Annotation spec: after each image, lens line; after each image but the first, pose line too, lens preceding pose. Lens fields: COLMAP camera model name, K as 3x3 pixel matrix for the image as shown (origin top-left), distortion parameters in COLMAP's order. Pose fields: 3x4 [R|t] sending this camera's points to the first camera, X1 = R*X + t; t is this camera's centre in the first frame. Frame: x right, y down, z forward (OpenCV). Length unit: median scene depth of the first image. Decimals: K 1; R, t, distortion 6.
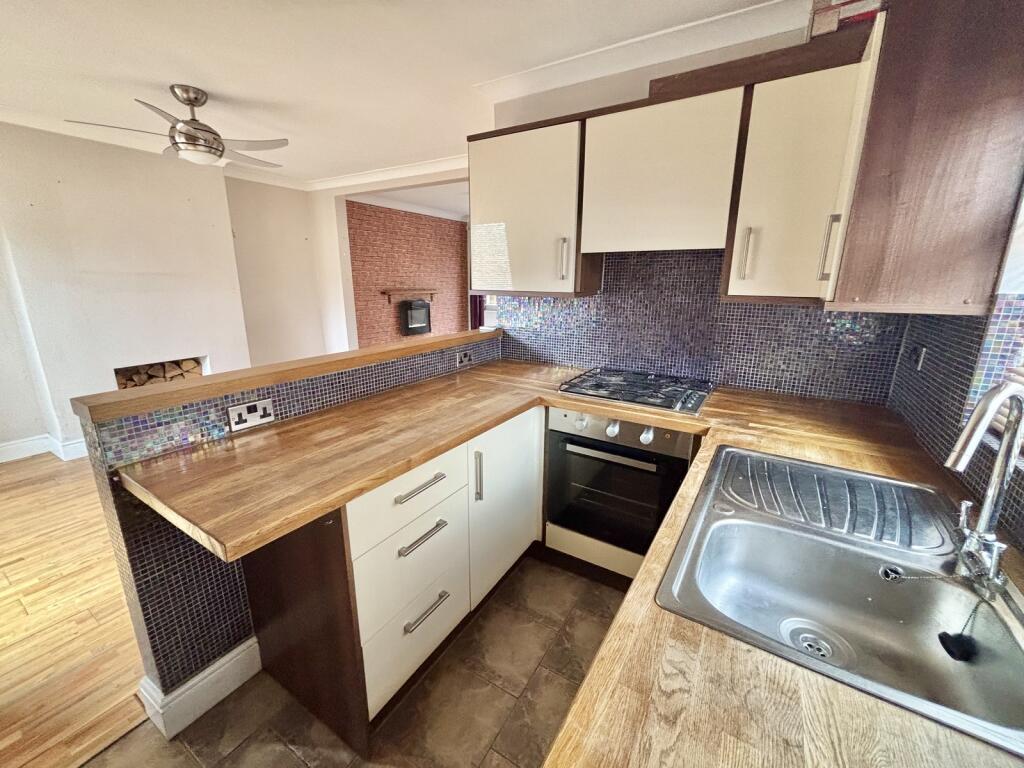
lens RADIAL K [[412.5, 0, 515.8], [0, 412.5, 386.0], [0, 0, 1]] dist [-0.000119, 0.000352]
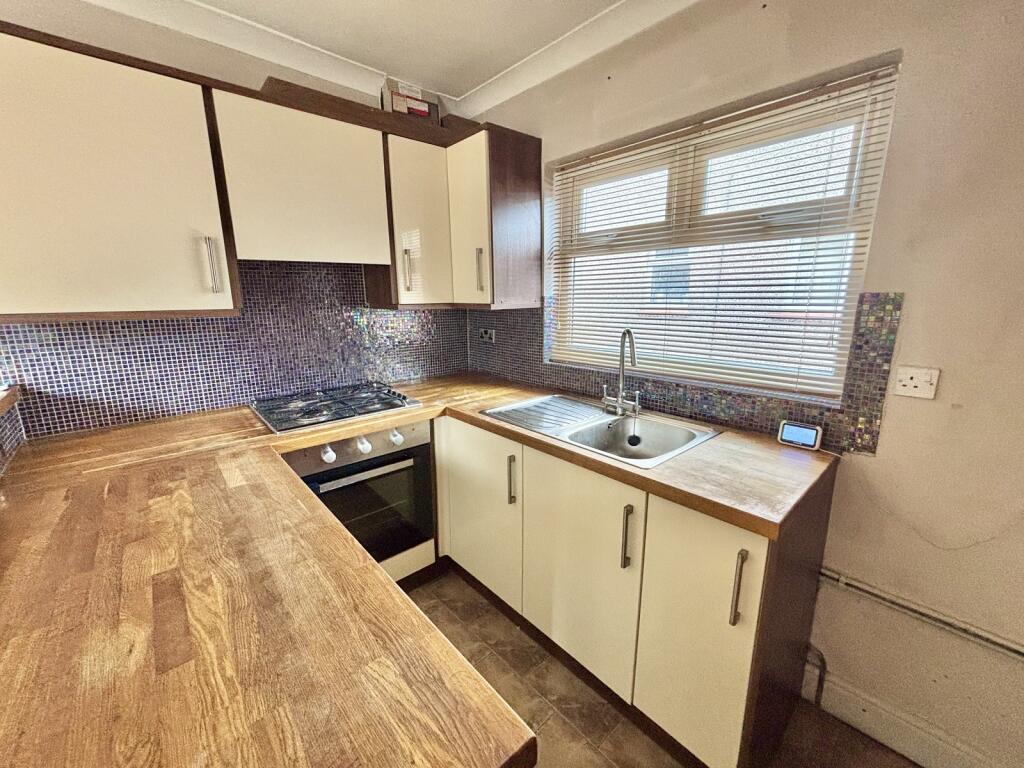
lens RADIAL K [[412.5, 0, 518.4], [0, 412.5, 382.7], [0, 0, 1]] dist [-0.000119, 0.000352]
pose [[0.270771, -0.214987, 0.938330, -0.564075], [0.249892, 0.957026, 0.147159, -0.091116], [-0.929644, 0.194634, 0.312858, 0.352540]]
